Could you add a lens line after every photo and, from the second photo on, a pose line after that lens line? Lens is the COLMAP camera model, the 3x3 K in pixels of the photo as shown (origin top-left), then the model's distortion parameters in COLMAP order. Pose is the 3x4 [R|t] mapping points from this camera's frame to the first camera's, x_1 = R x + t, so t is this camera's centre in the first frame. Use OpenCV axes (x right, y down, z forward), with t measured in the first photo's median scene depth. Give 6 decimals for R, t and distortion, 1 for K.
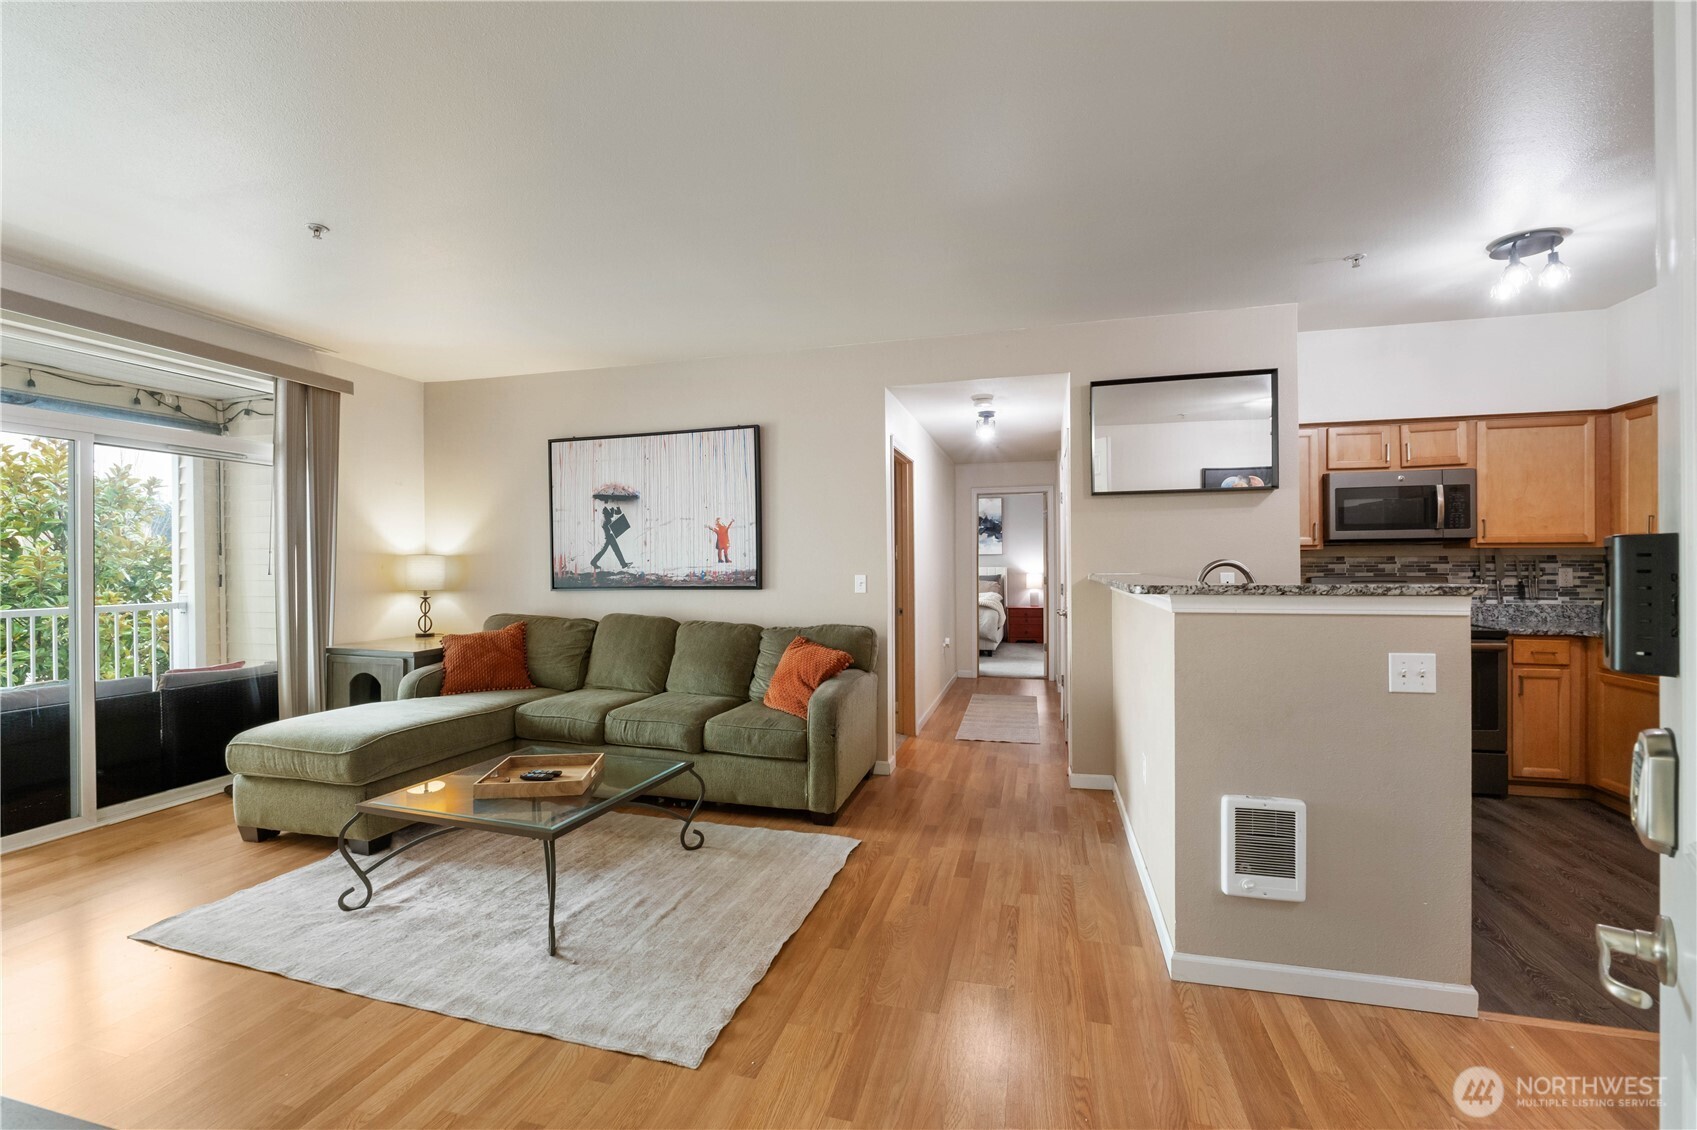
lens RADIAL K [[723.9, 0, 835.7], [0, 723.9, 556.2], [0, 0, 1]] dist [-0.003001, -0.002245]
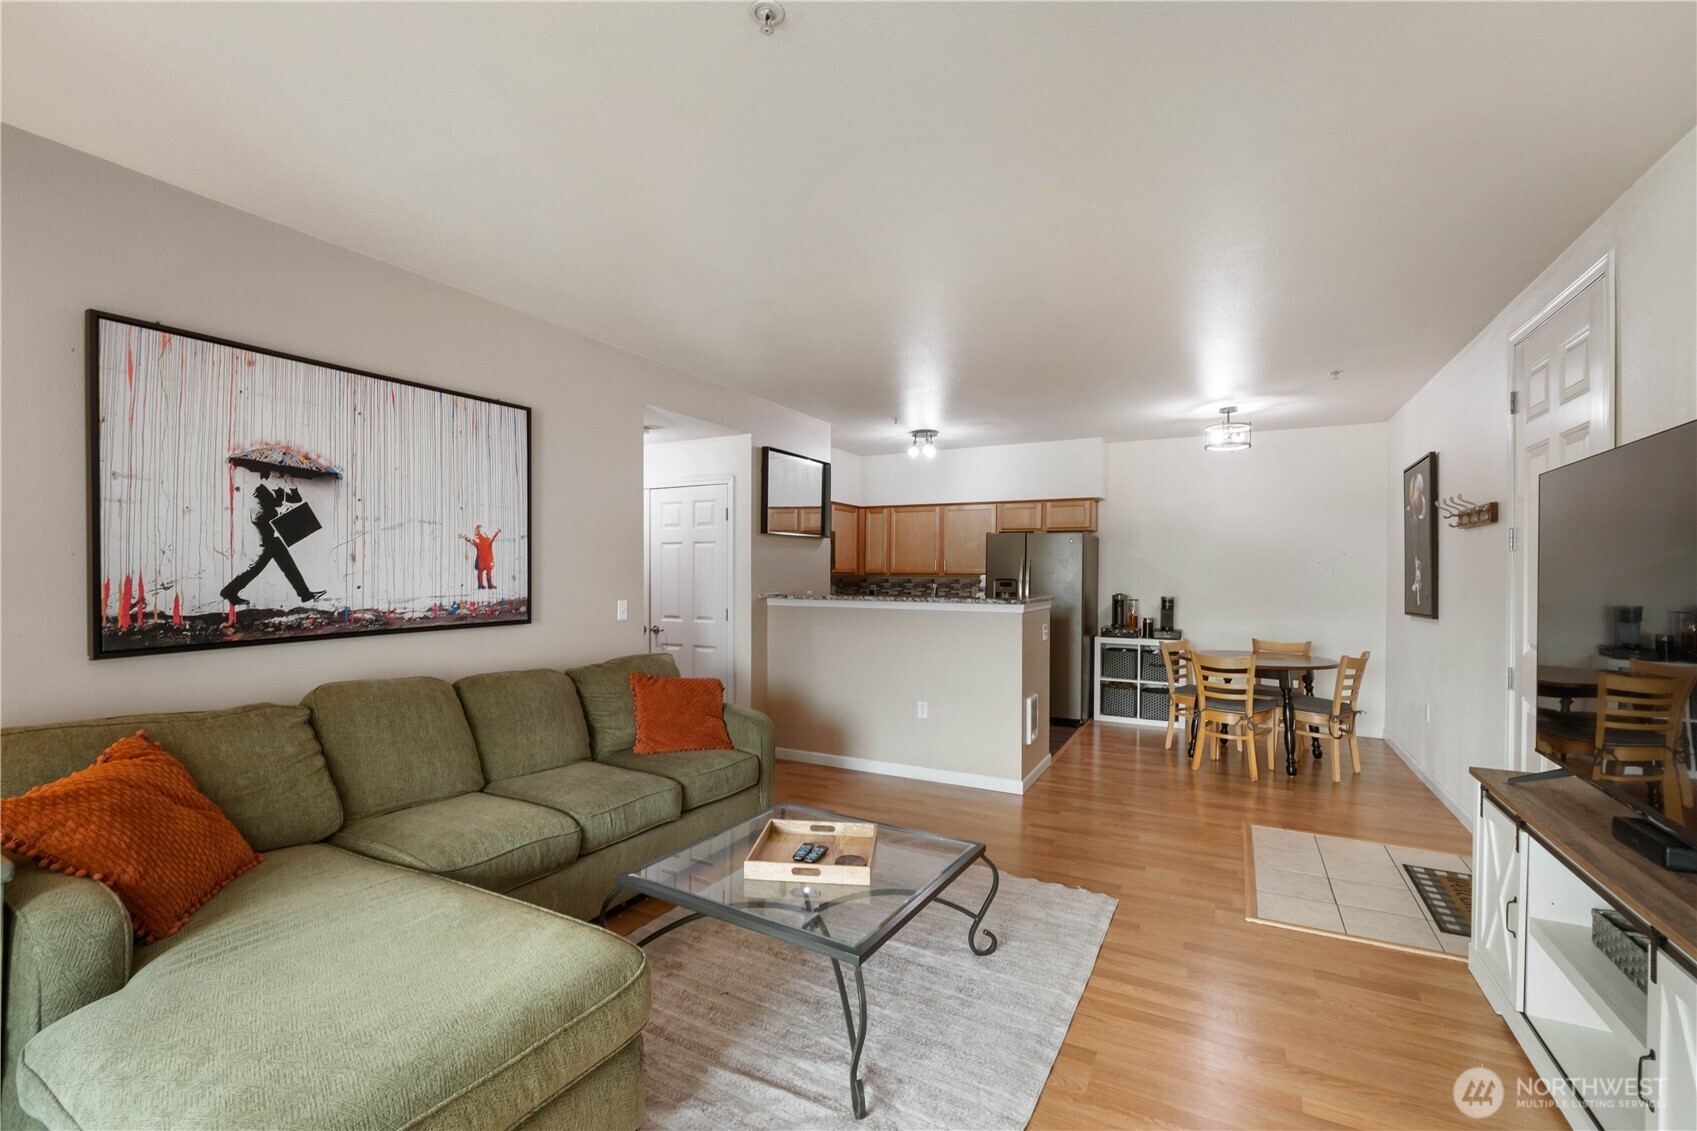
lens RADIAL K [[723.9, 0, 840.9], [0, 723.9, 579.6], [0, 0, 1]] dist [-0.003001, -0.002245]
pose [[0.220003, -0.001942, 0.975497, -0.887776], [-0.012220, 0.999914, 0.004747, -0.009405], [-0.975423, -0.012965, 0.219960, 0.580143]]
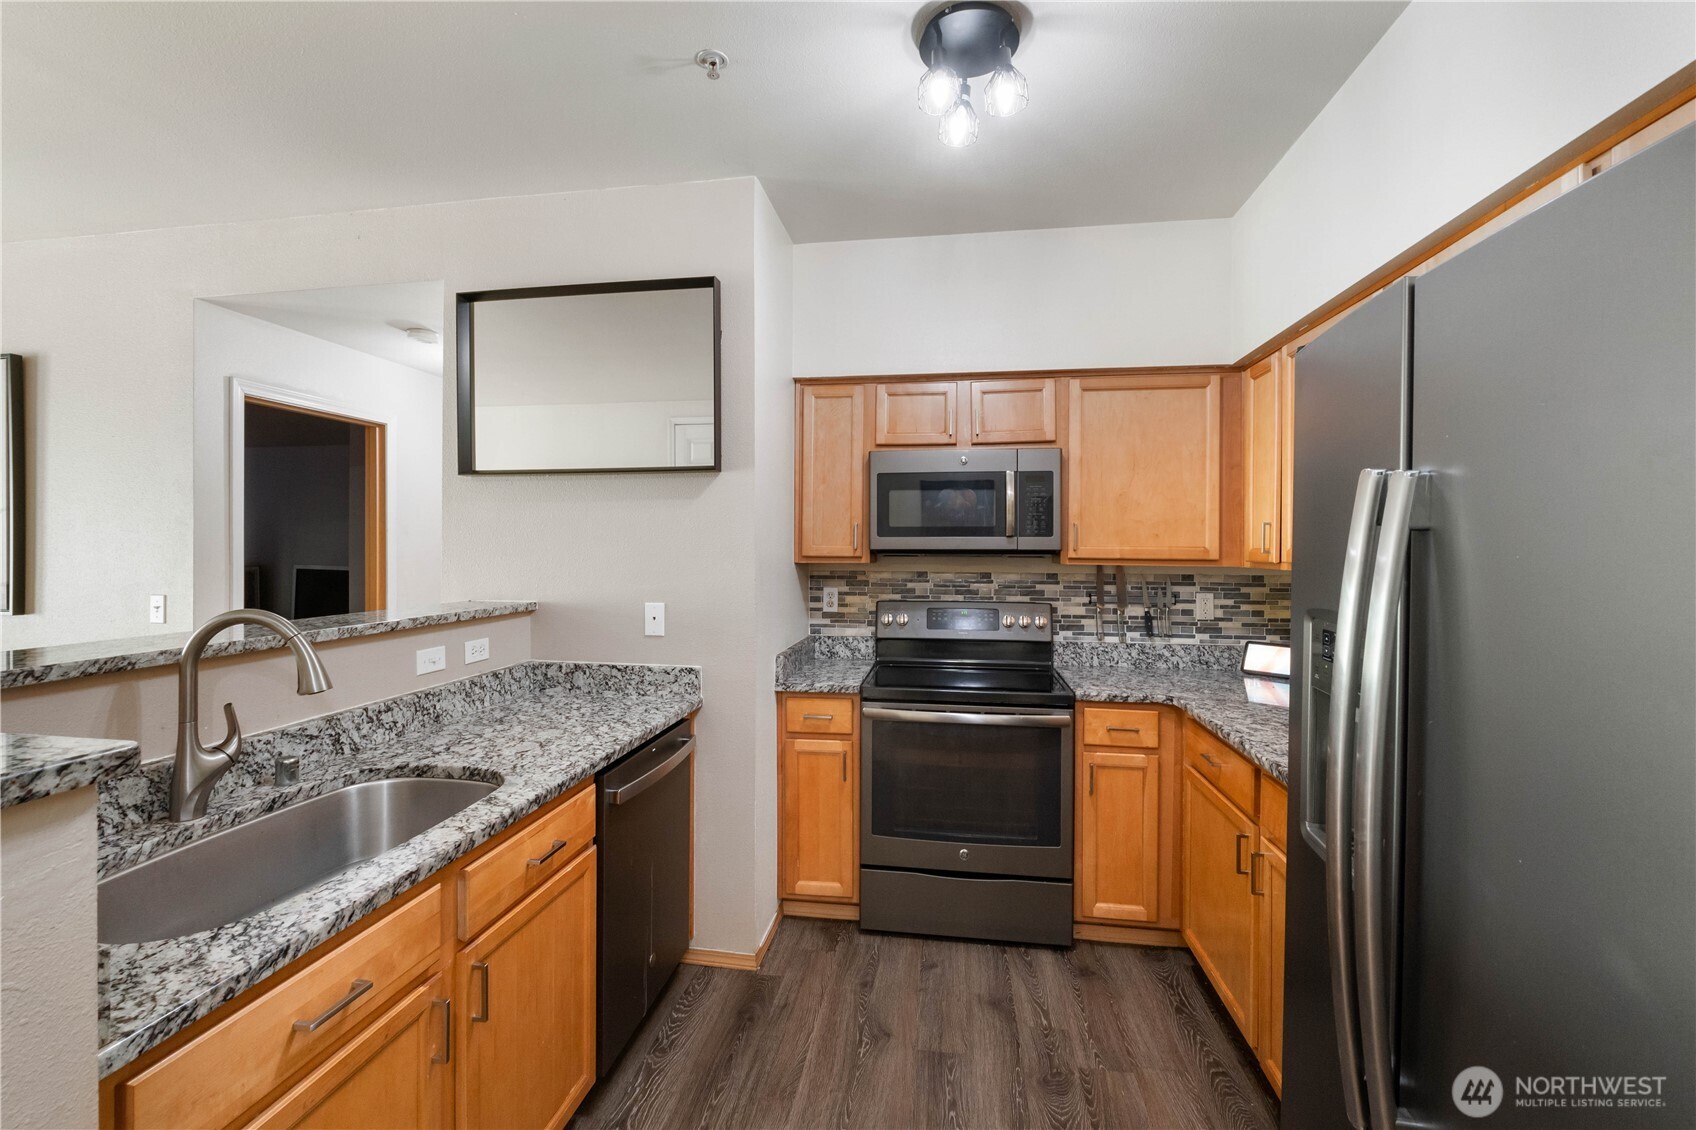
lens RADIAL K [[723.5, 0, 847.8], [0, 723.5, 539.1], [0, 0, 1]] dist [-0.003001, -0.002245]
pose [[0.994153, 0.012035, 0.107308, 0.607475], [-0.011672, 0.999924, -0.004013, -0.030788], [-0.107348, 0.002737, 0.994218, 0.341868]]
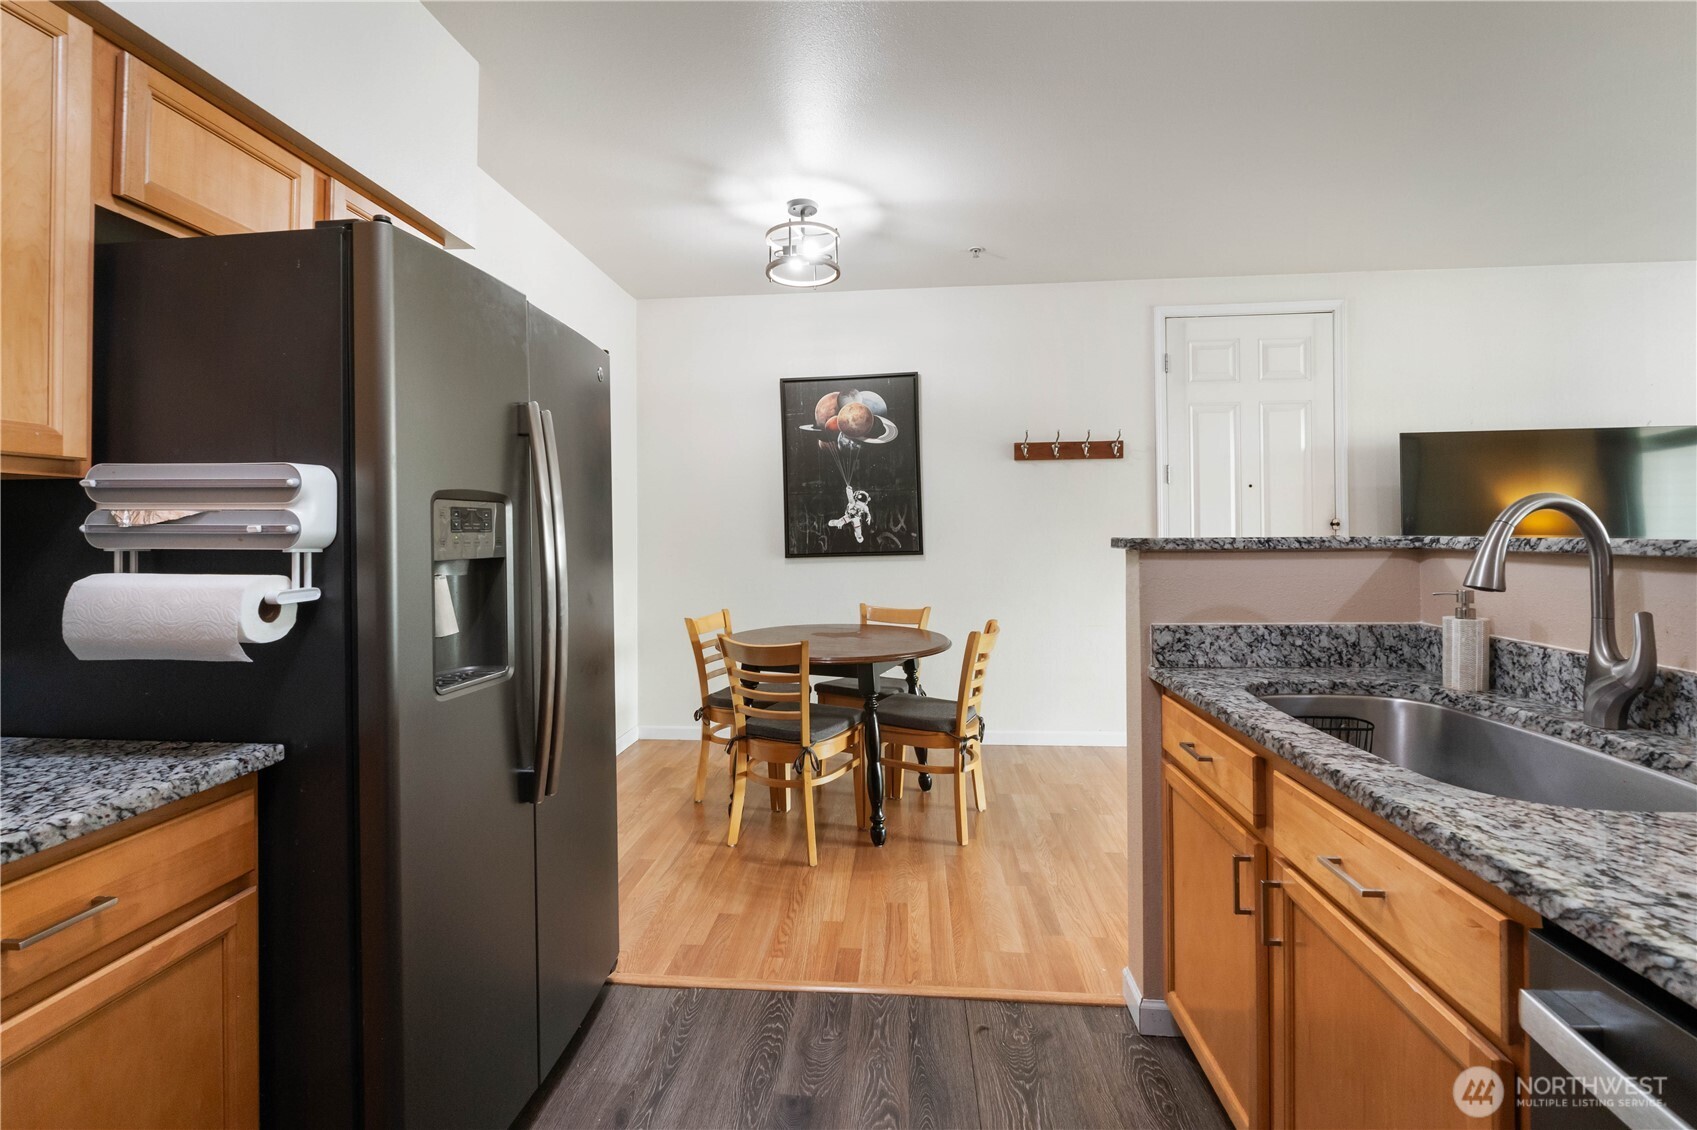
lens RADIAL K [[723.9, 0, 845.3], [0, 723.9, 528.7], [0, 0, 1]] dist [-0.003001, -0.002245]
pose [[-0.982974, 0.014904, -0.183138, 0.699542], [0.016615, 0.999831, -0.007814, 0.014747], [0.182991, -0.010724, -0.983056, 0.924849]]
